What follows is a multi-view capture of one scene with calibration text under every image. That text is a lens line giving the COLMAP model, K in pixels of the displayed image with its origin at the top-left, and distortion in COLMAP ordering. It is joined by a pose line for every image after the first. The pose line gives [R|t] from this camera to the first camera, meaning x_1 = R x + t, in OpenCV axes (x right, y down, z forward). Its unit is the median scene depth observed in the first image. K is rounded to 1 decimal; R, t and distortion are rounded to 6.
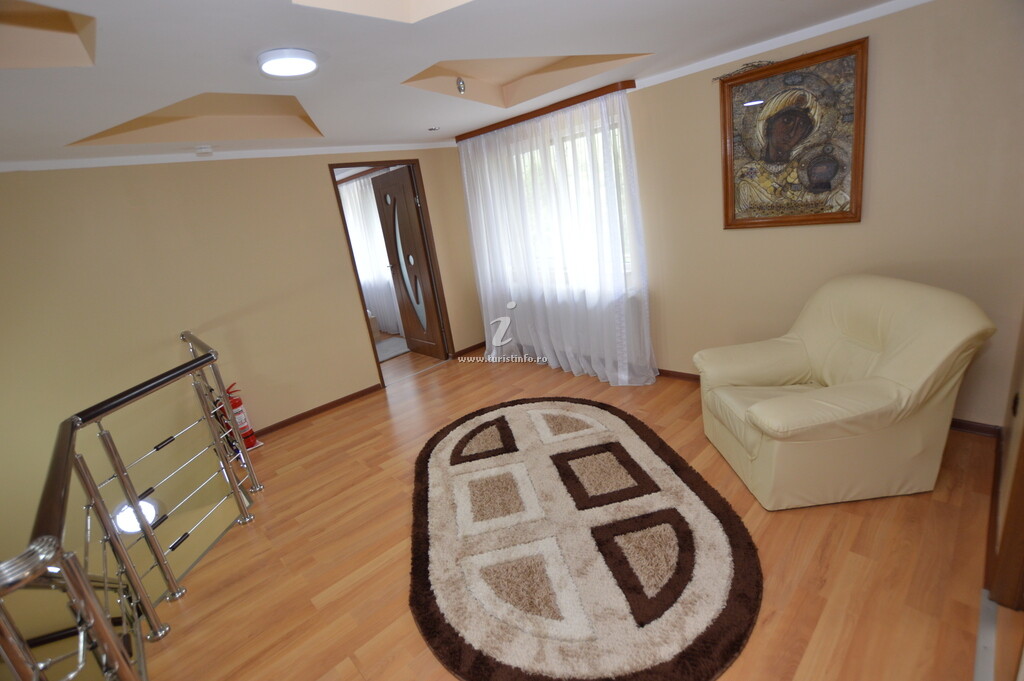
lens RADIAL K [[460.9, 0, 510.3], [0, 460.9, 338.5], [0, 0, 1]] dist [-0.034141, 0.005034]
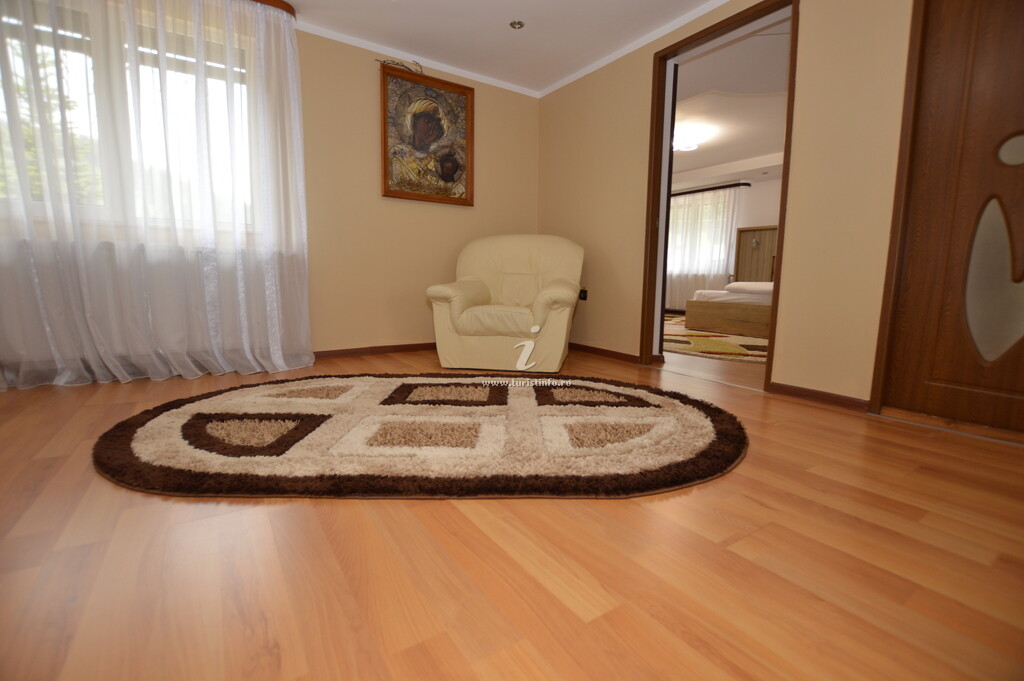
lens RADIAL K [[460.9, 0, 510.3], [0, 460.9, 338.5], [0, 0, 1]] dist [-0.034141, 0.005034]
pose [[0.163330, 0.019962, 0.986369, -0.630899], [0.232307, 0.970905, -0.058116, 0.257281], [-0.958831, 0.238633, 0.153941, 0.702150]]
